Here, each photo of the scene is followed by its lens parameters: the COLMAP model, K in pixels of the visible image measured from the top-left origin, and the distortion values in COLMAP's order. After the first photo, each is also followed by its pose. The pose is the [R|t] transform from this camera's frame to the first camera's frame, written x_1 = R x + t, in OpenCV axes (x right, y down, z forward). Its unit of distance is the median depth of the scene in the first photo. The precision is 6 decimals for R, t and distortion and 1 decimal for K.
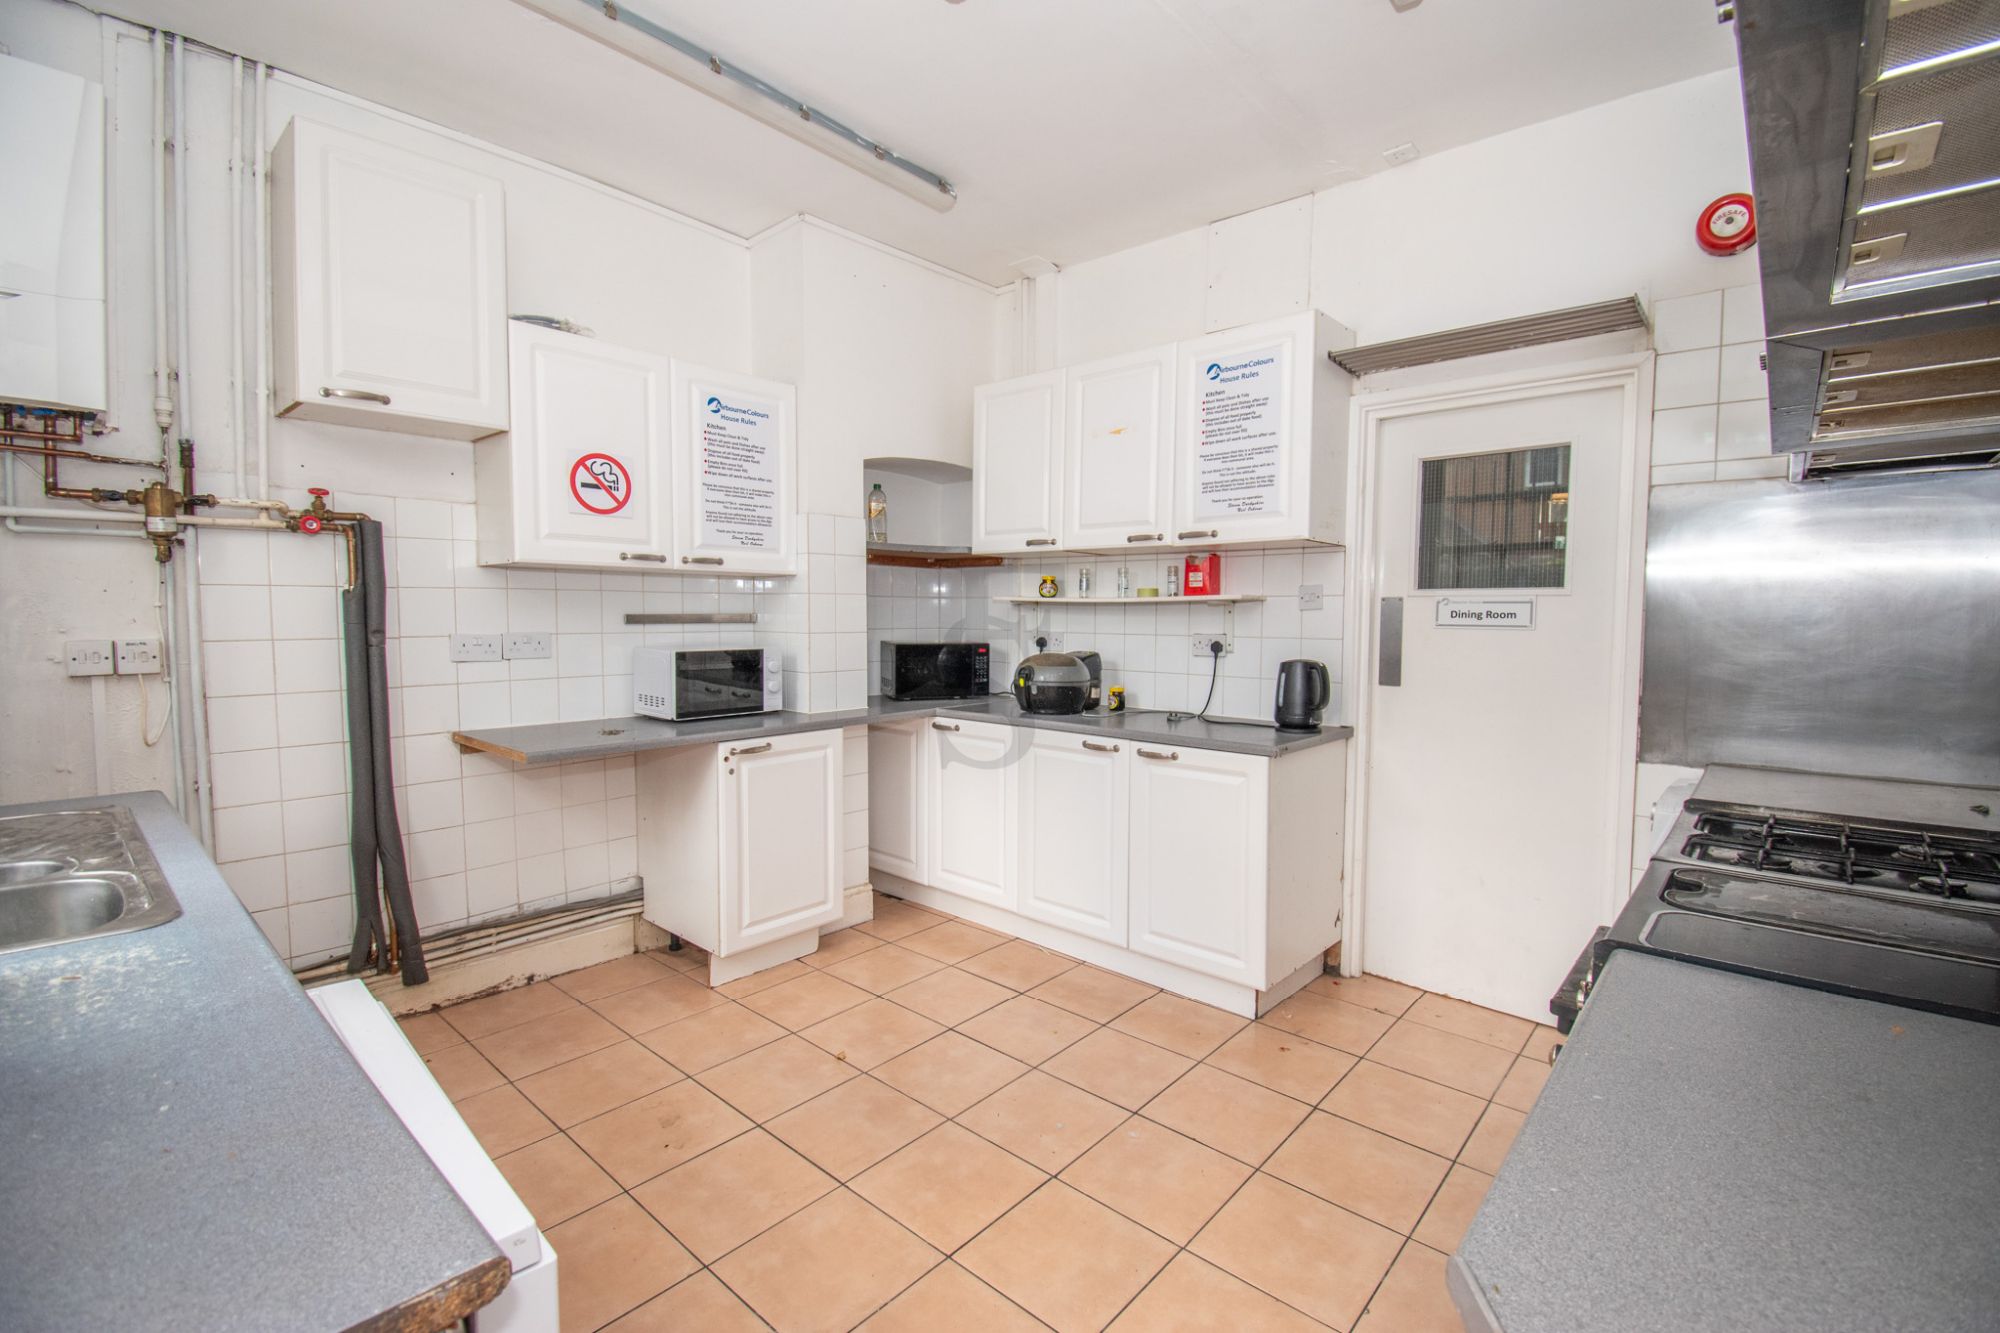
lens RADIAL K [[899.2, 0, 999.9], [0, 899.2, 672.8], [0, 0, 1]] dist [0.001960, 0.000158]
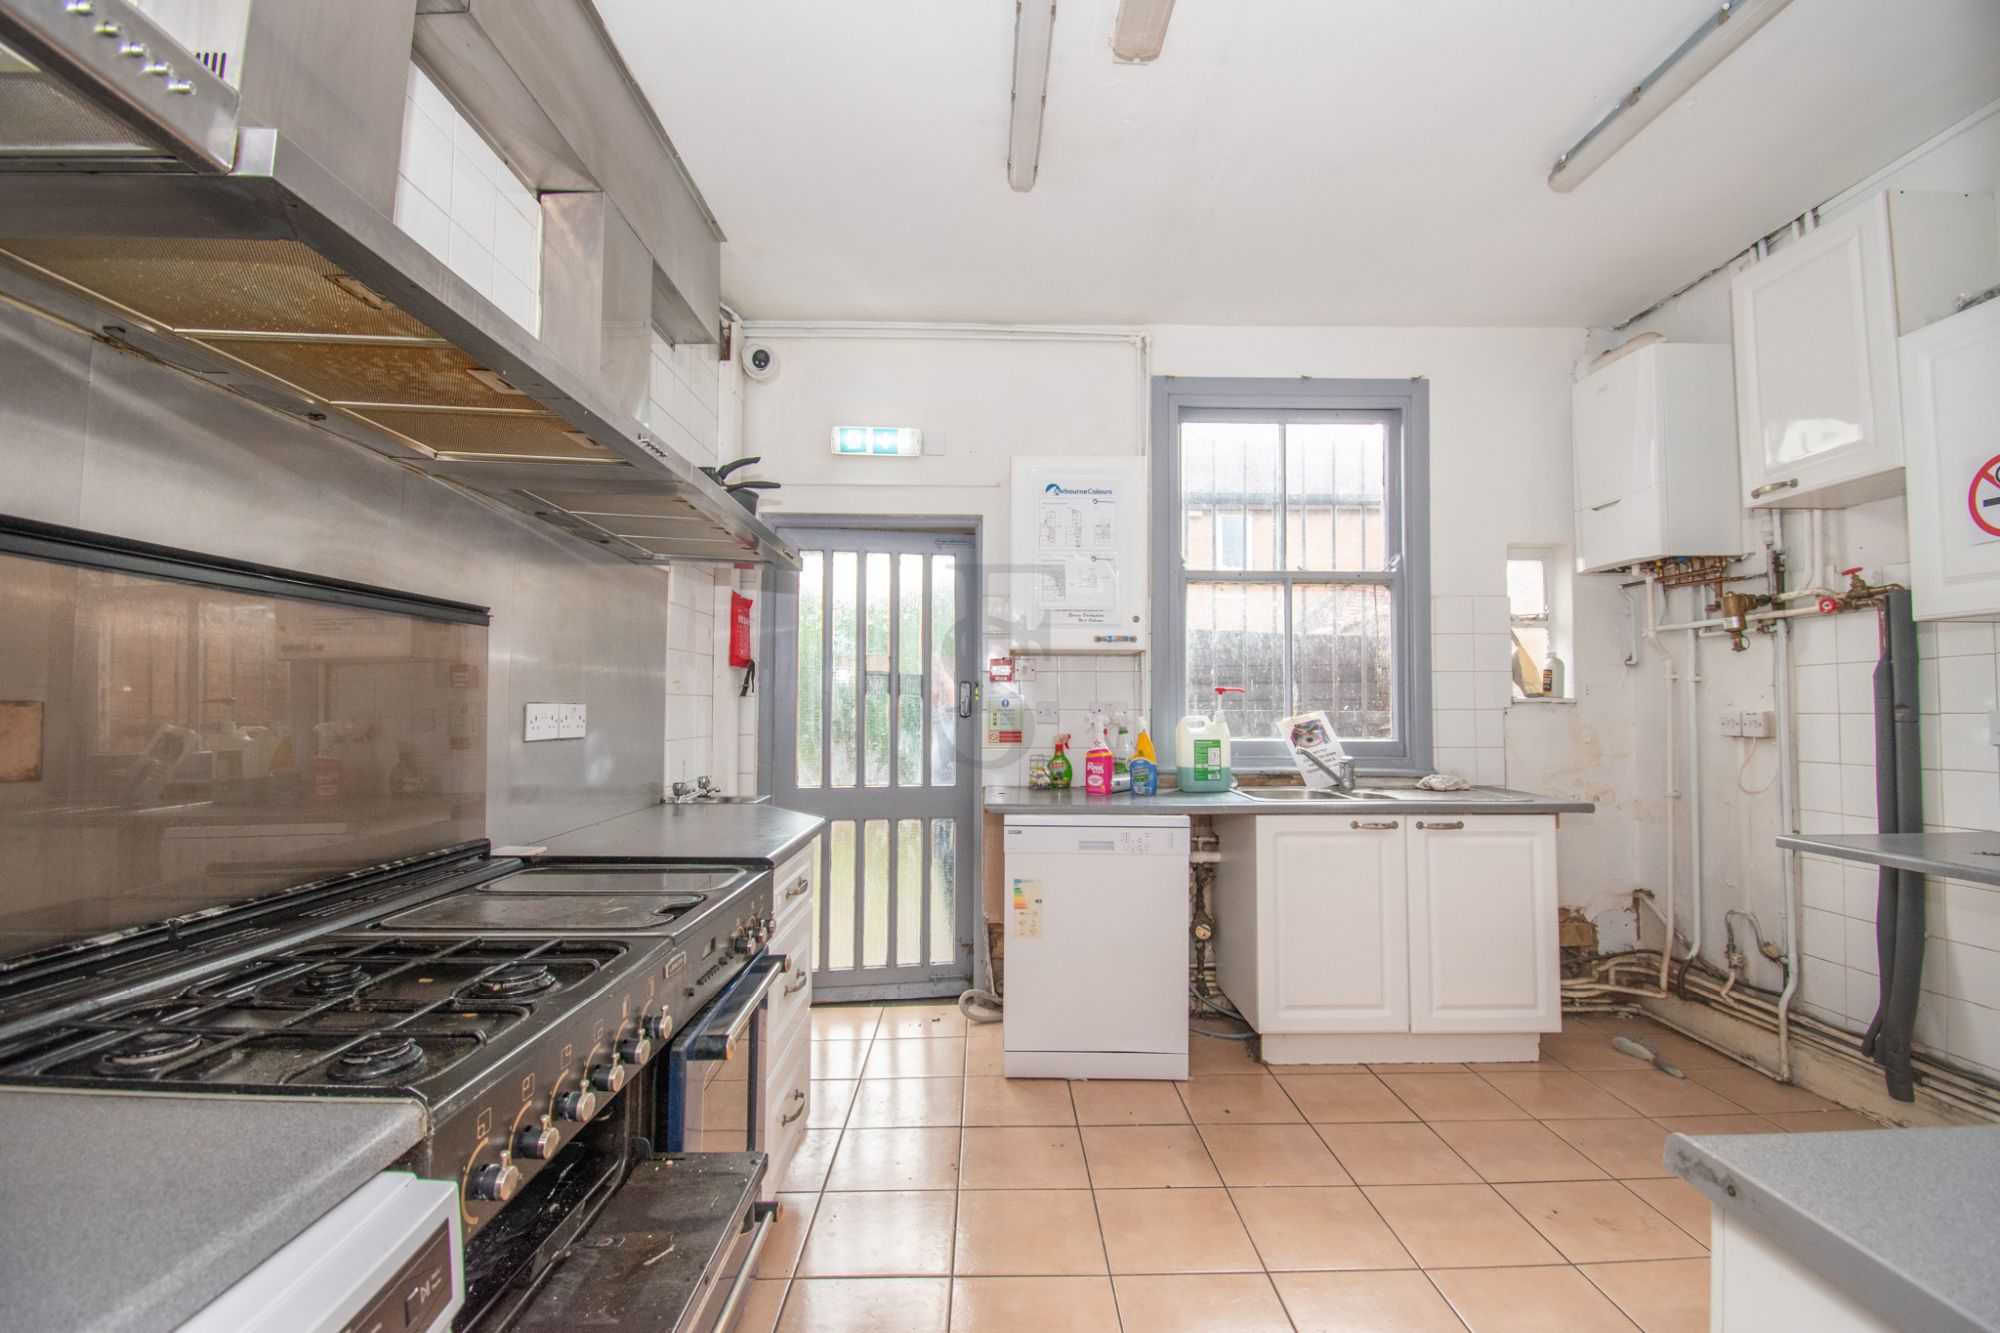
lens RADIAL K [[899.2, 0, 1005.3], [0, 899.2, 667.3], [0, 0, 1]] dist [0.001960, 0.000158]
pose [[-0.728306, -0.031622, -0.684522, 0.658898], [-0.040933, 0.999158, -0.002606, -0.047074], [0.684029, 0.026122, -0.728987, 1.086826]]
